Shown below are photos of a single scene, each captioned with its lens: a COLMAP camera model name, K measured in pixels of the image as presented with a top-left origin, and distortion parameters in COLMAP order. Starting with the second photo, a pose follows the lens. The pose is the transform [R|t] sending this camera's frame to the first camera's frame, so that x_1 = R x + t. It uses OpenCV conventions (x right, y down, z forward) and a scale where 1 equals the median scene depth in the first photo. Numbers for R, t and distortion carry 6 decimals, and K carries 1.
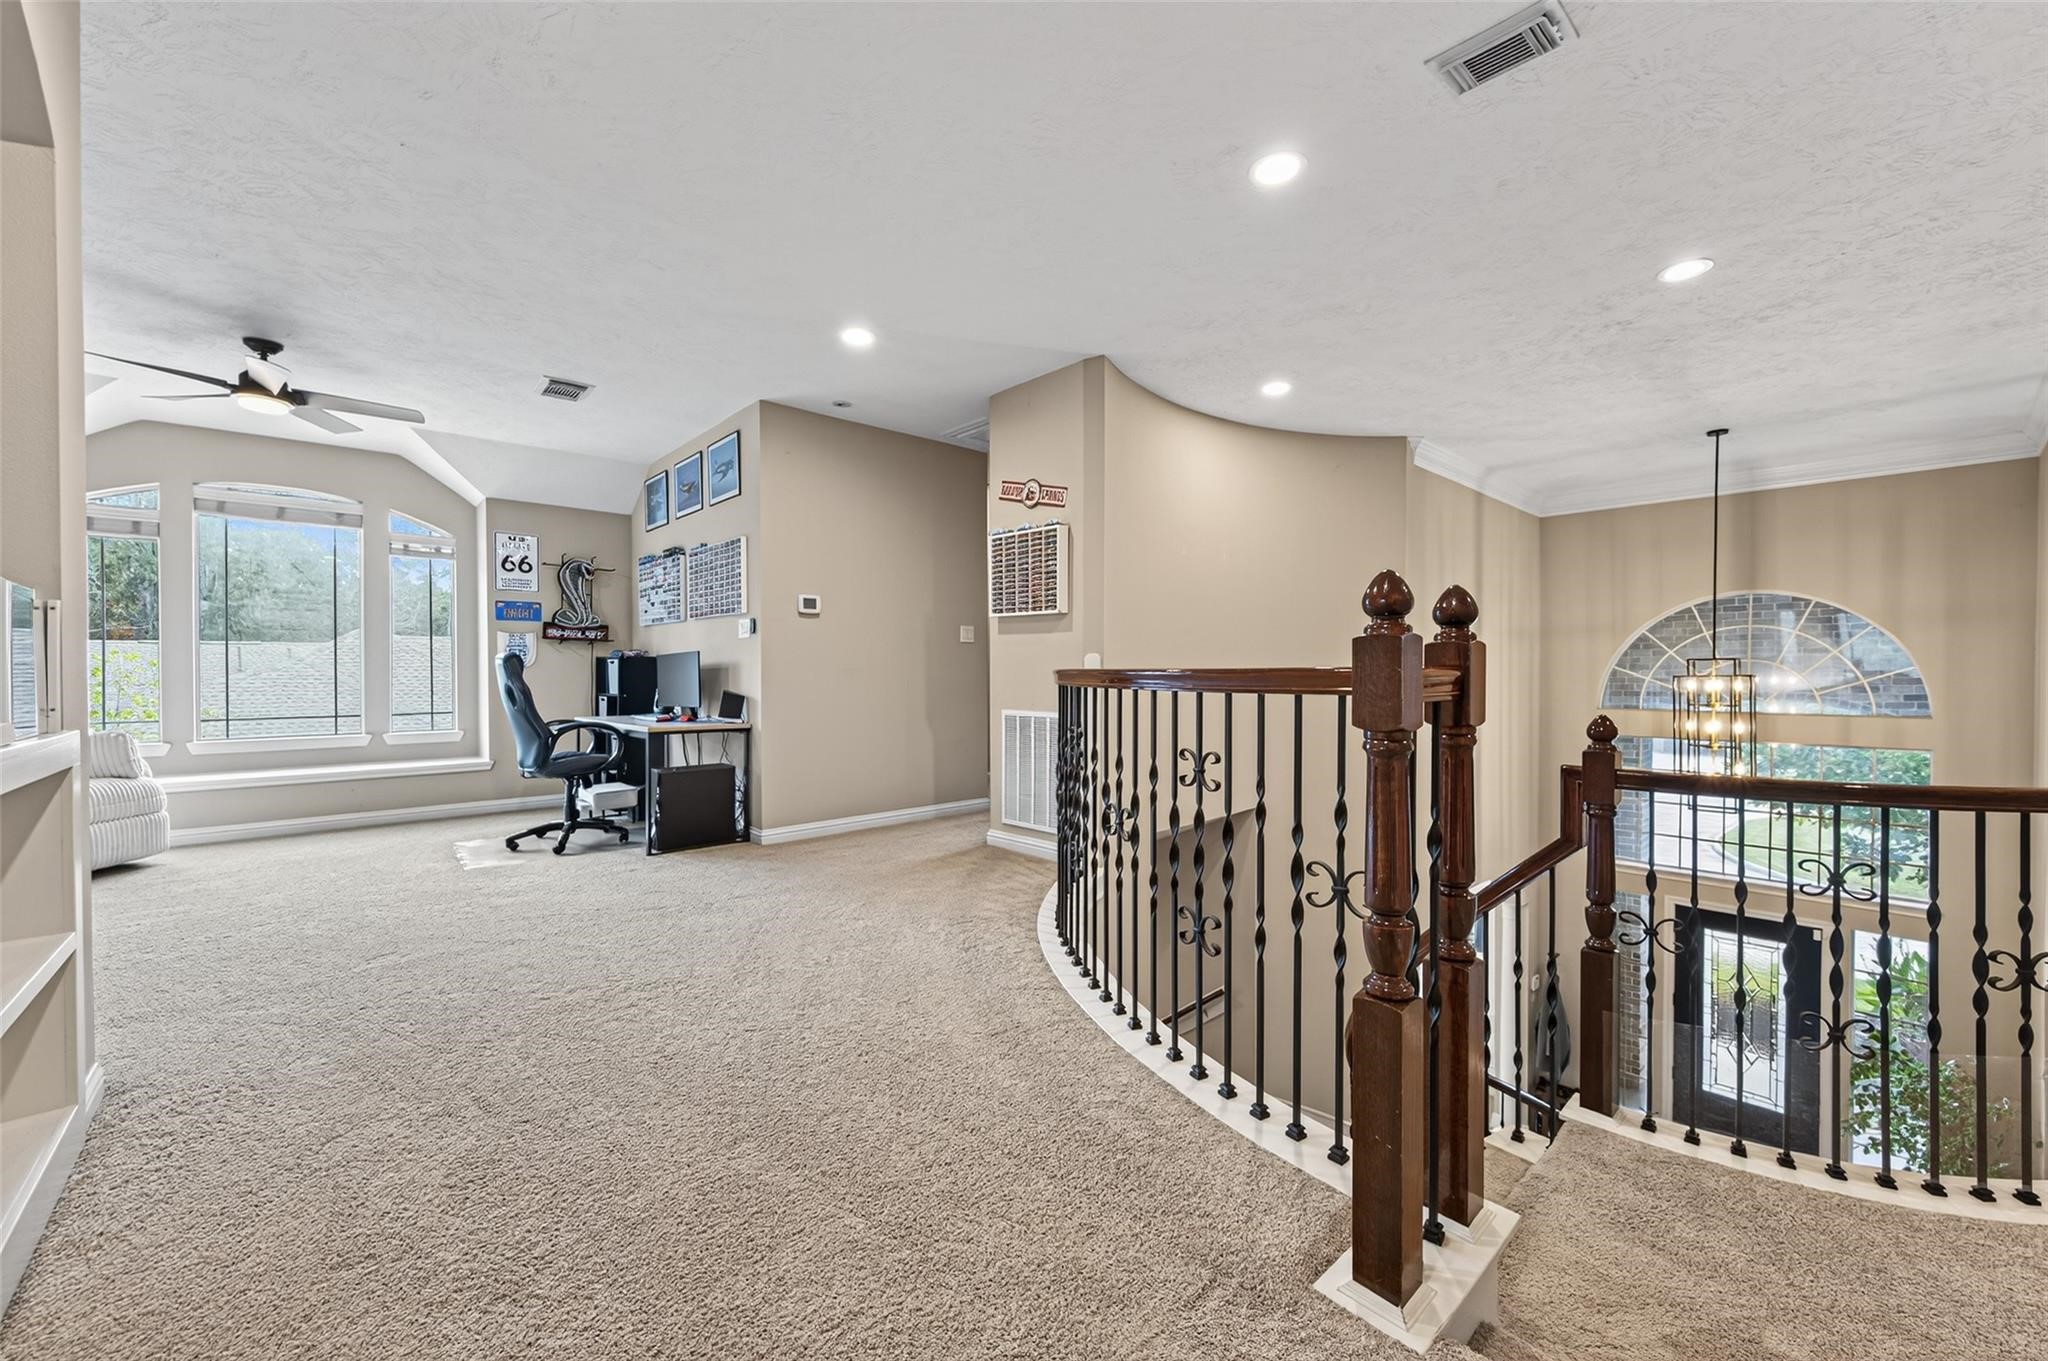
lens RADIAL K [[800.6, 0, 1031.2], [0, 800.6, 686.2], [0, 0, 1]] dist [0.001620, 0.000262]
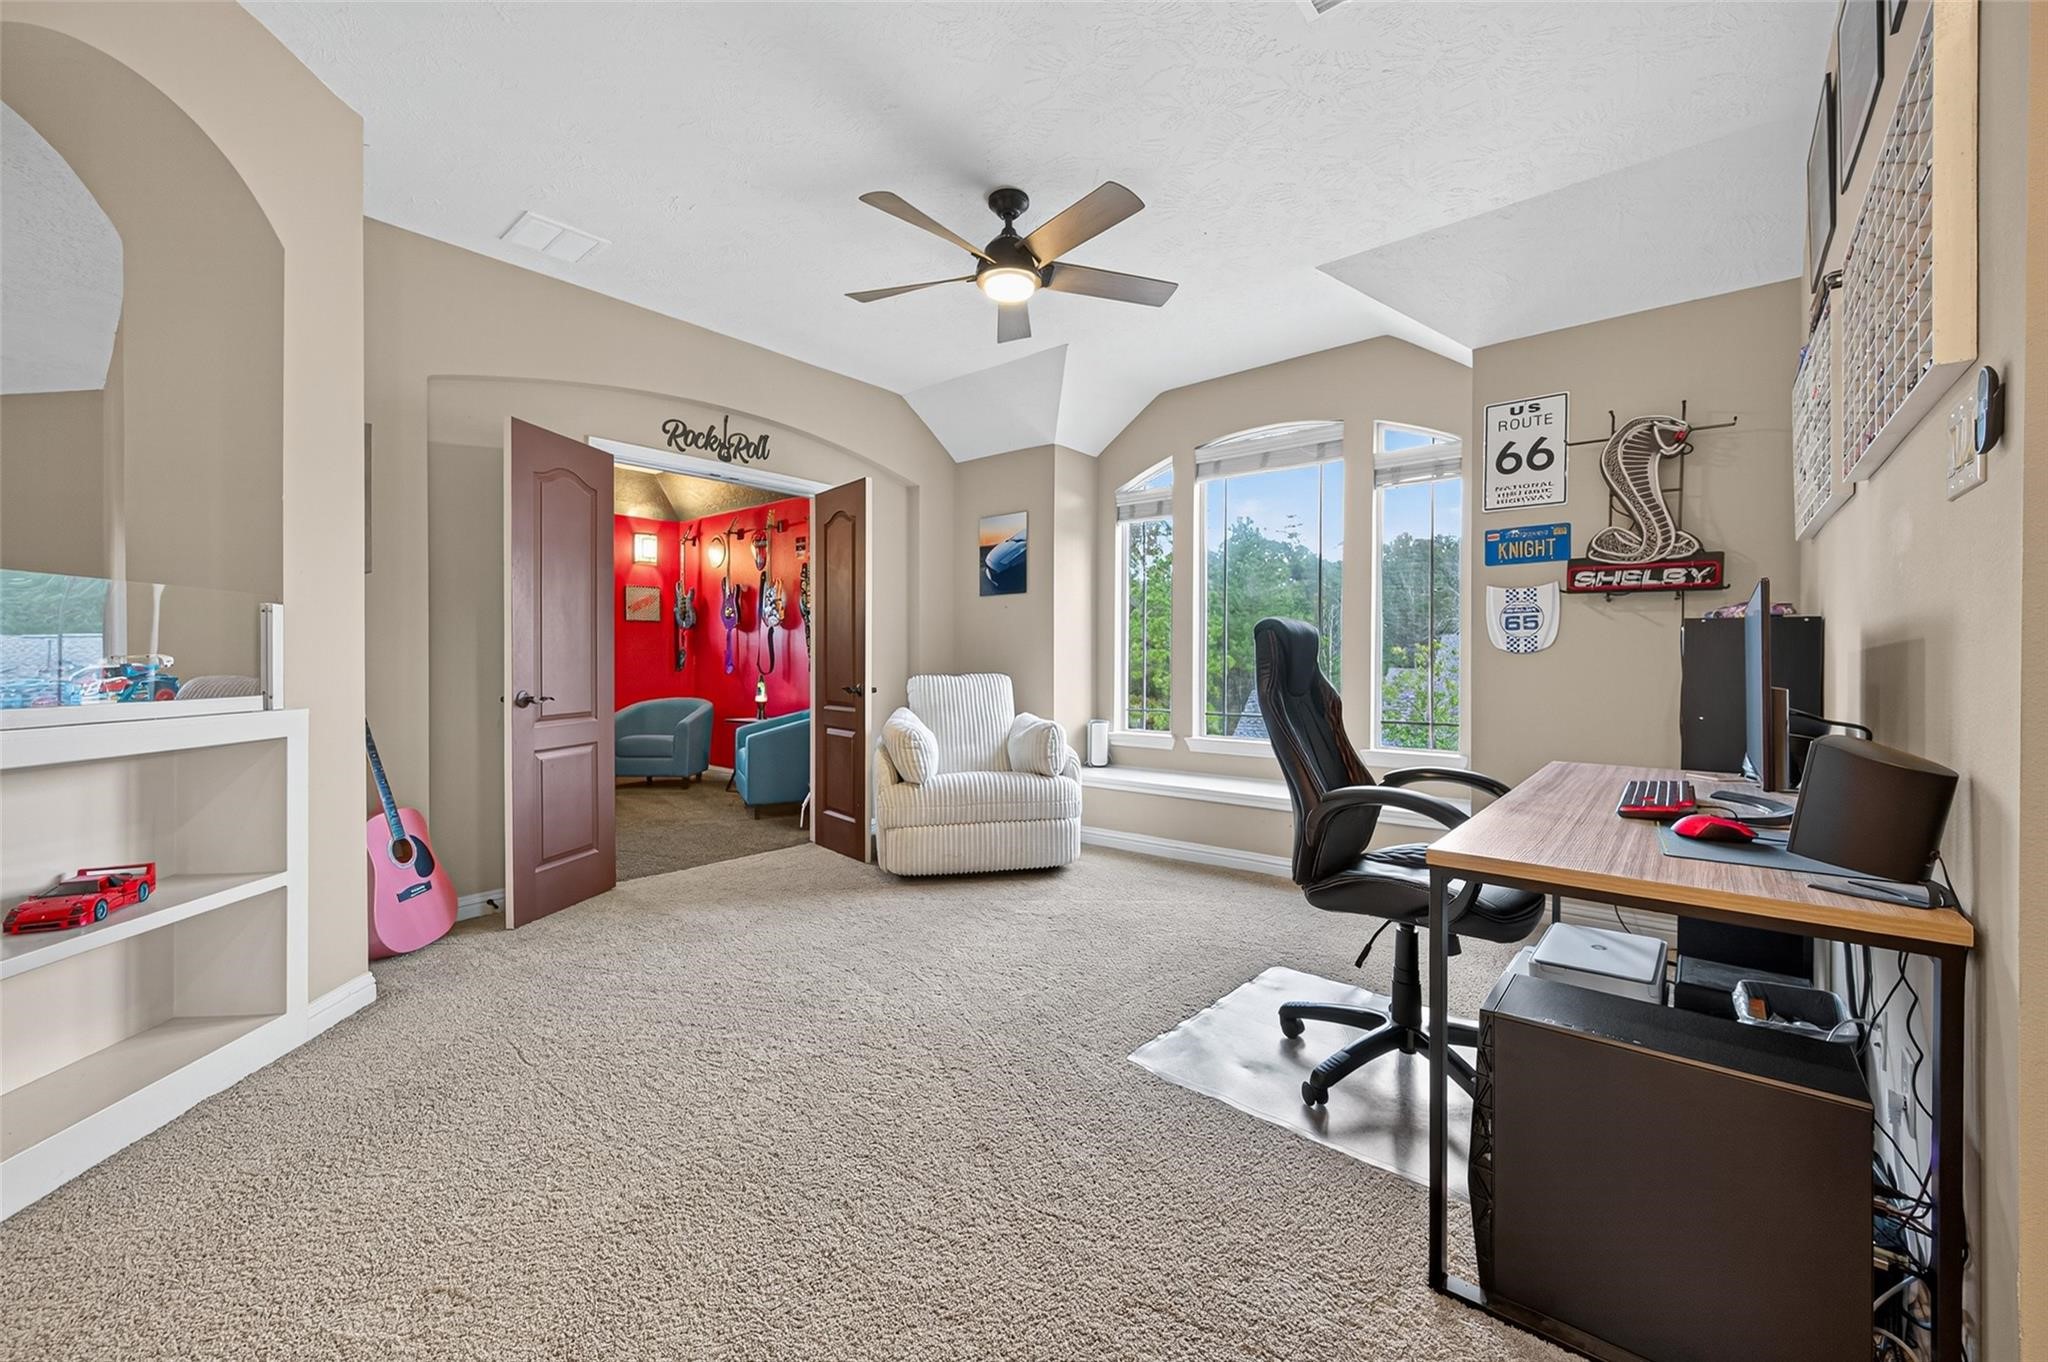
lens RADIAL K [[819.7, 0, 1028.6], [0, 819.7, 671.2], [0, 0, 1]] dist [0.000710, 0.000041]
pose [[0.149642, 0.018152, -0.988574, -0.146406], [-0.009979, 0.999808, 0.016848, -0.014959], [0.988690, 0.007344, 0.149794, 0.586012]]
